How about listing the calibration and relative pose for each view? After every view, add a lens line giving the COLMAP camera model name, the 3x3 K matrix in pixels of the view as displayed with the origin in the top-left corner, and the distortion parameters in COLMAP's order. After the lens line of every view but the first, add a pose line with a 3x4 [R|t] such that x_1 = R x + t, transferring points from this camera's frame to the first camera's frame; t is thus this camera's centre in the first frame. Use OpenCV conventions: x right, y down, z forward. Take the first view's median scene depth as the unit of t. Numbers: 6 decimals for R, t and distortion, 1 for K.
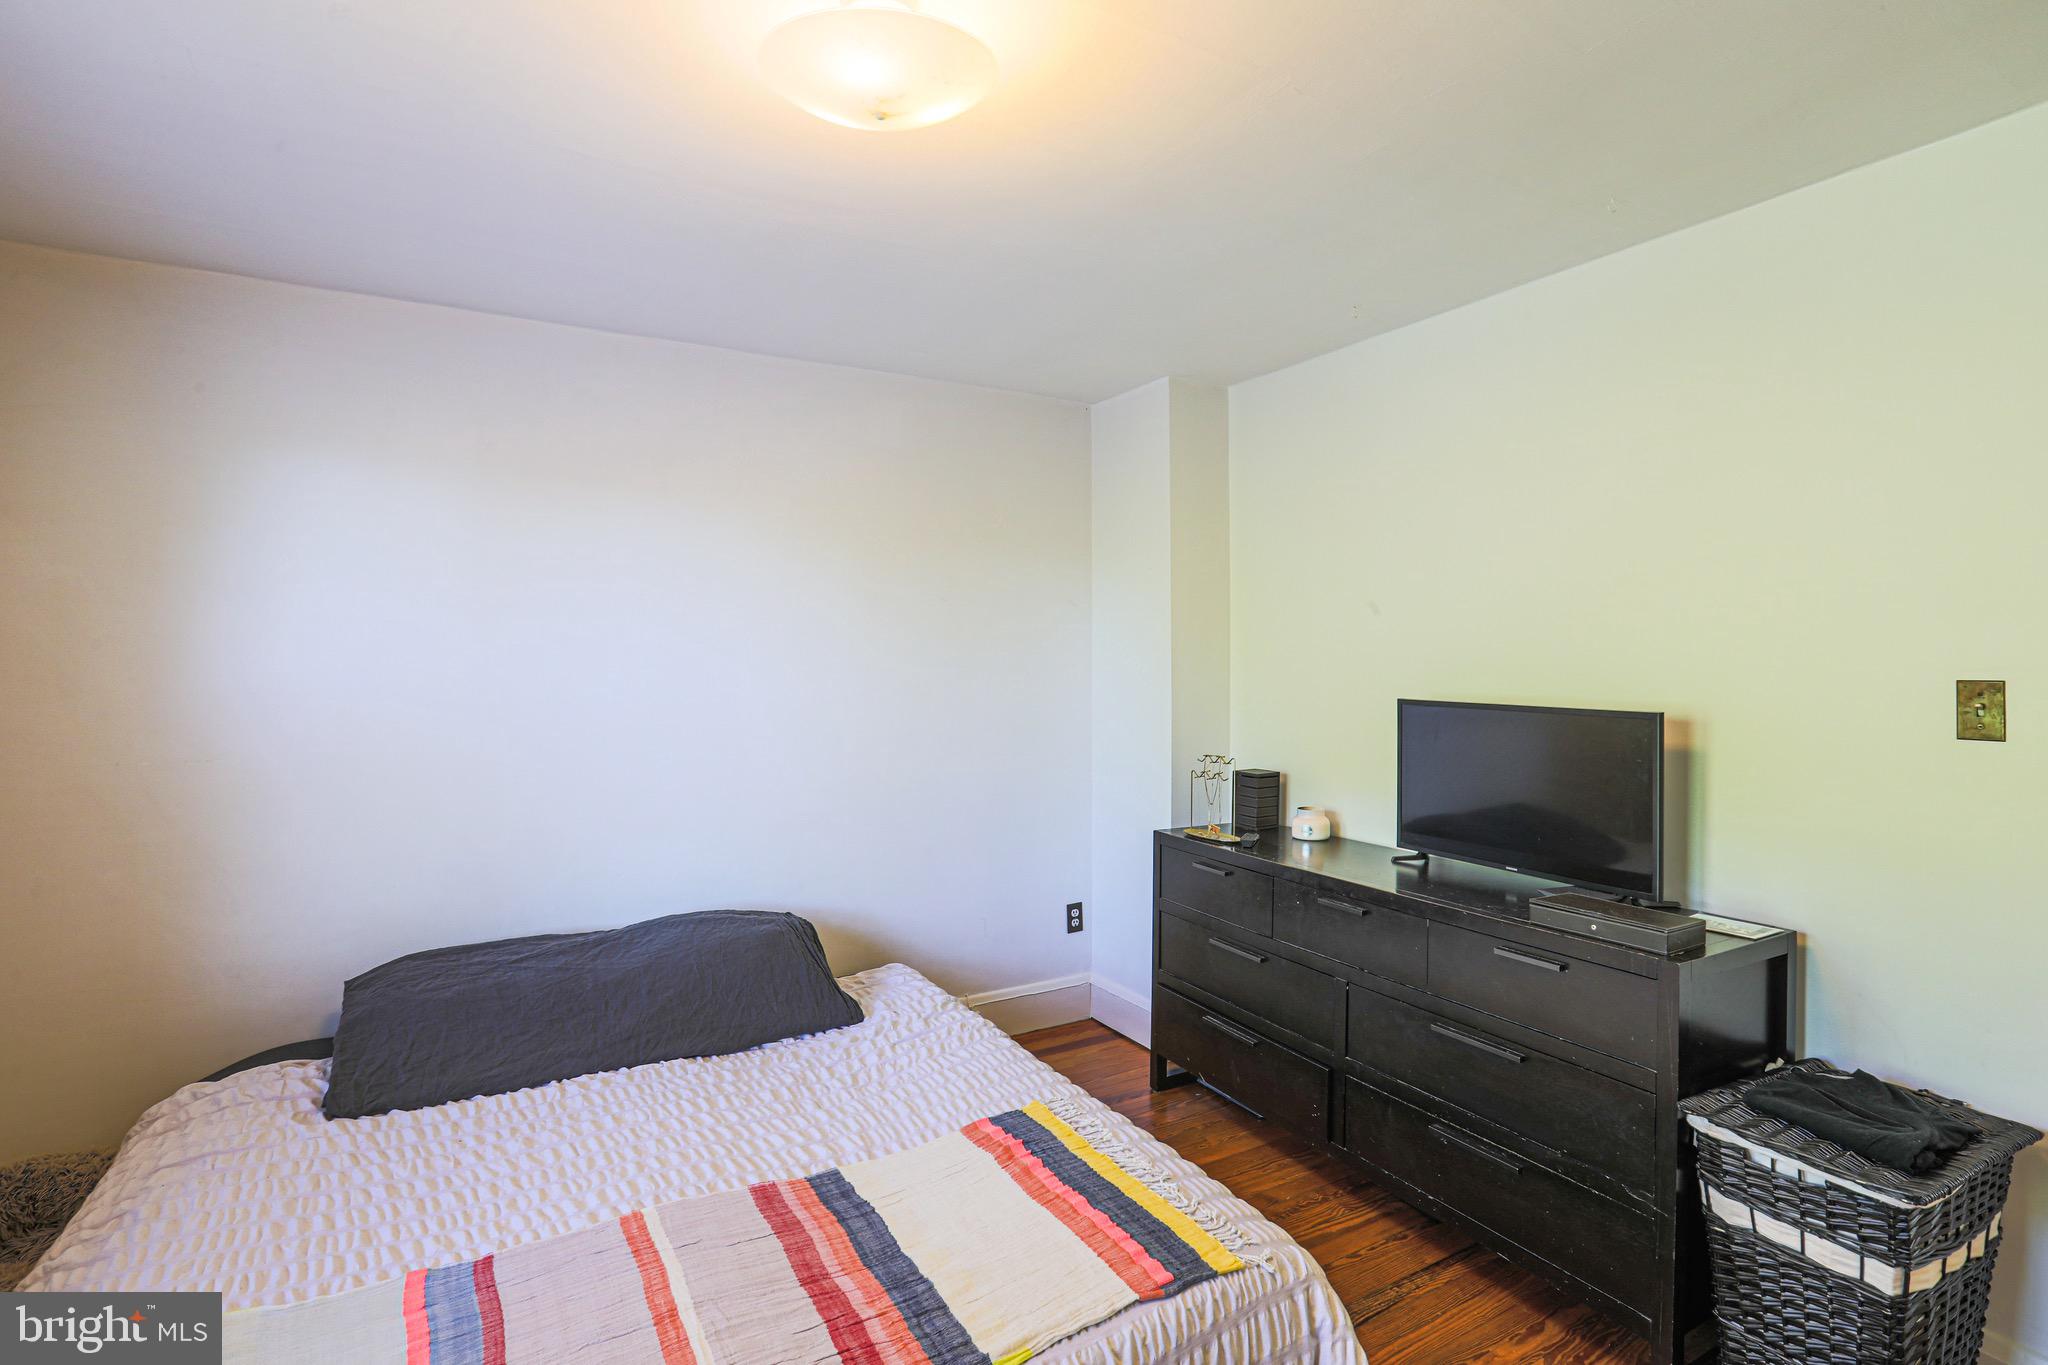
lens RADIAL K [[995.0, 0, 1026.9], [0, 995.0, 670.3], [0, 0, 1]] dist [-0.061609, 0.027998]
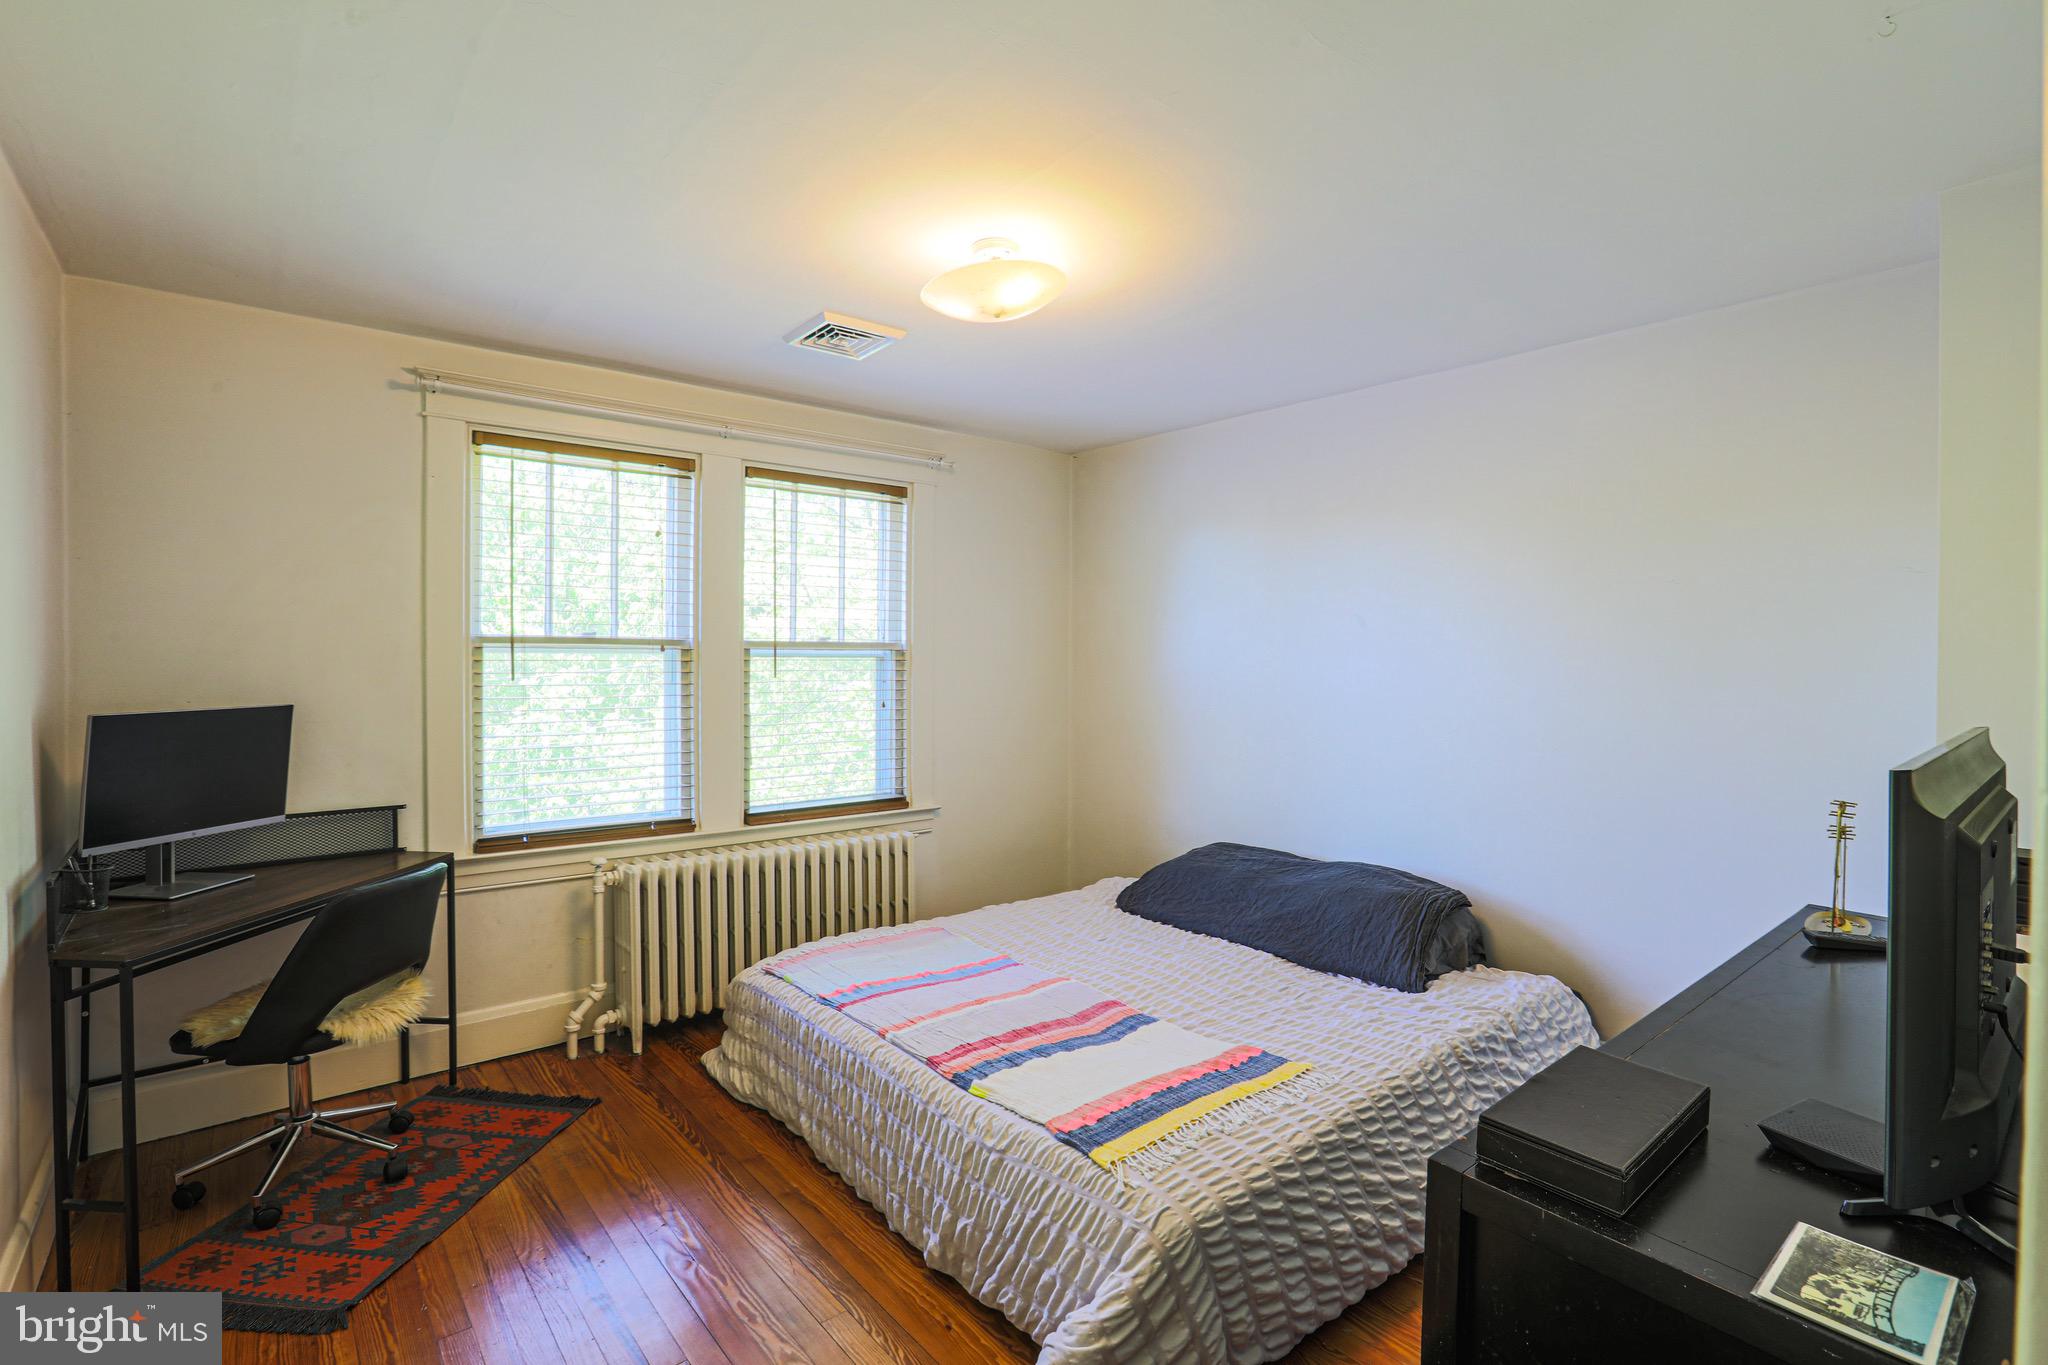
lens RADIAL K [[951.5, 0, 1018.1], [0, 951.5, 665.1], [0, 0, 1]] dist [-0.066670, 0.023435]
pose [[0.128903, 0.004185, -0.991648, 1.026129], [-0.007593, 0.999966, 0.003234, 0.002233], [0.991628, 0.007113, 0.128930, 0.578225]]
